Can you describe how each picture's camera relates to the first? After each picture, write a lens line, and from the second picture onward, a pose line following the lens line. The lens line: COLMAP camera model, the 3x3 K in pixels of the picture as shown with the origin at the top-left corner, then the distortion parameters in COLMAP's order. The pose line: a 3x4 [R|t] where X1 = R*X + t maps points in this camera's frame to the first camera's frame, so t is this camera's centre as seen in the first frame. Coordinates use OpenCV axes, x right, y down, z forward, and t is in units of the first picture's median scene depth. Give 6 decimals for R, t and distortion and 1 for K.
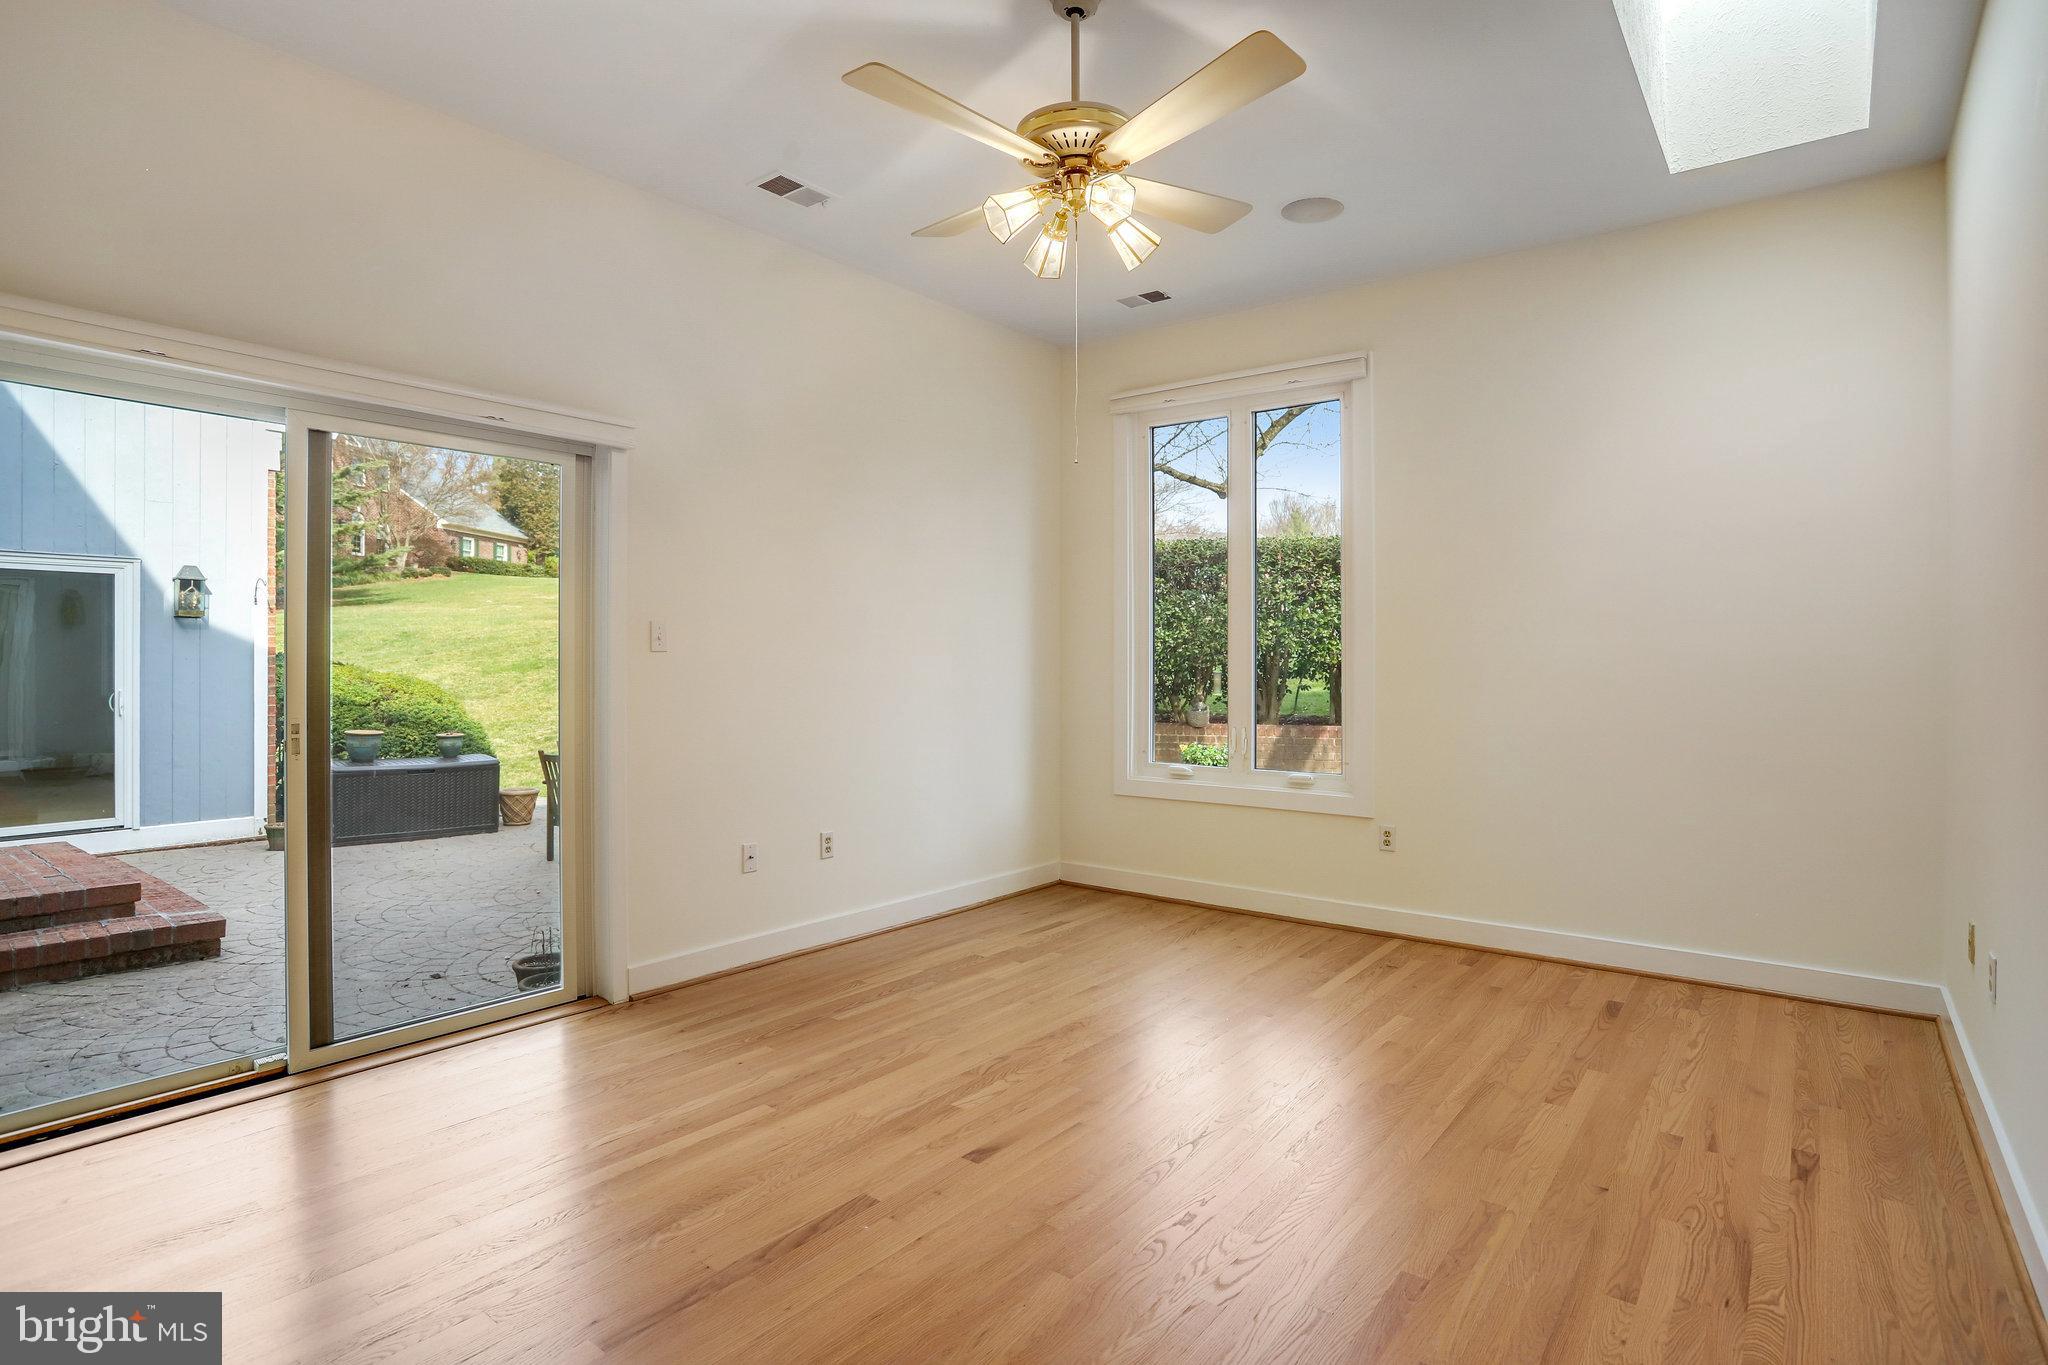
lens RADIAL K [[1036.6, 0, 1032.8], [0, 1036.6, 684.8], [0, 0, 1]] dist [-0.067583, 0.038053]
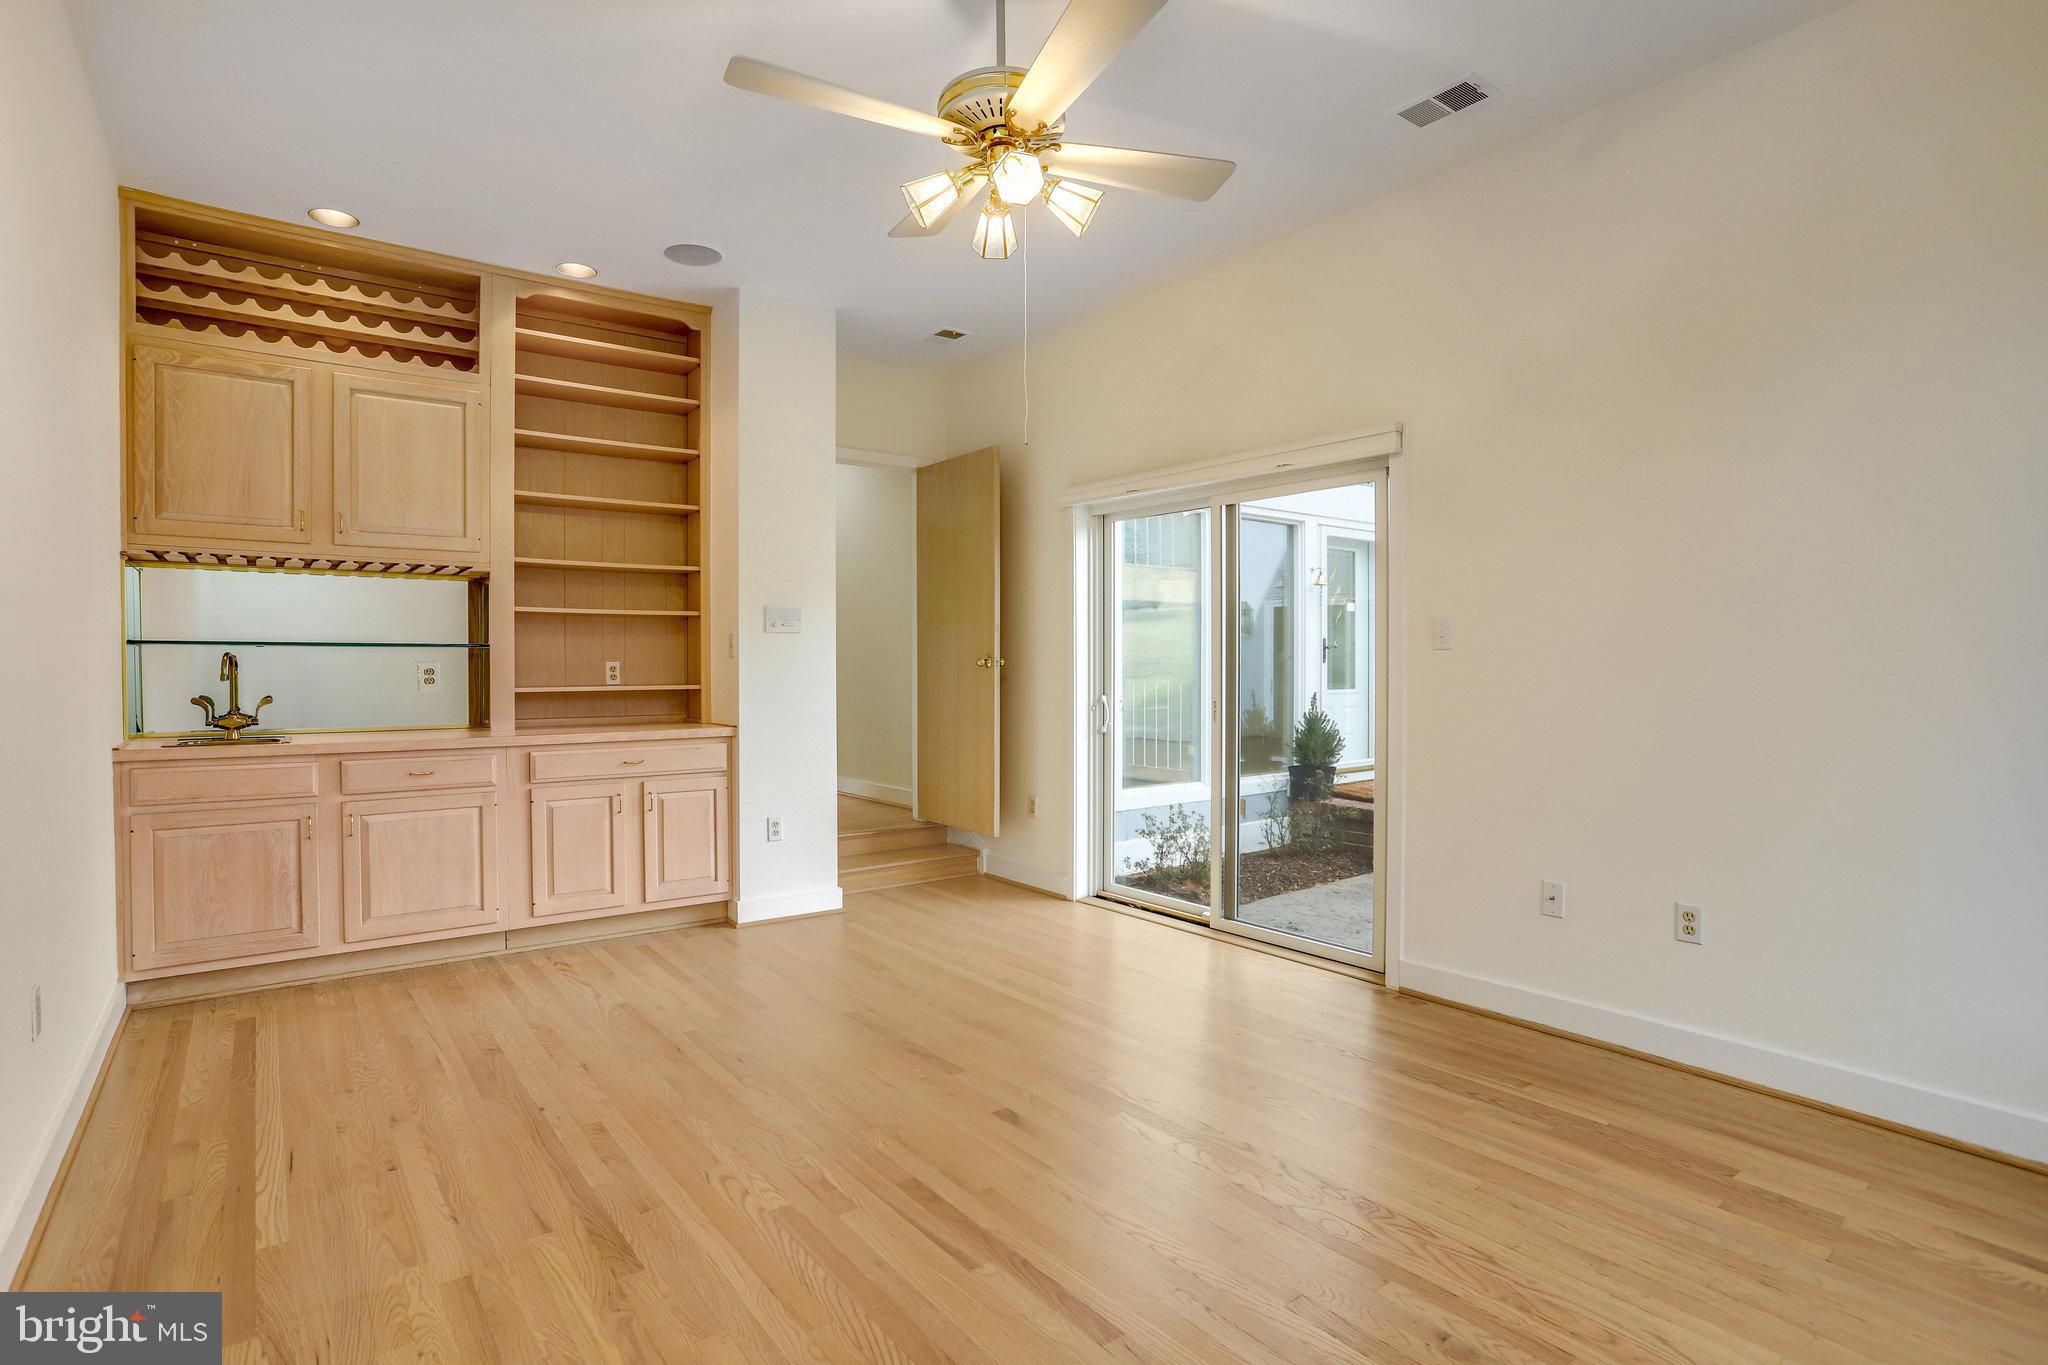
lens RADIAL K [[1036.6, 0, 1032.8], [0, 1036.6, 684.8], [0, 0, 1]] dist [-0.067583, 0.038053]
pose [[-0.249264, 0.017896, -0.968270, 0.649052], [-0.021166, 0.999490, 0.023922, -0.012349], [0.968204, 0.026457, -0.248758, 0.853022]]
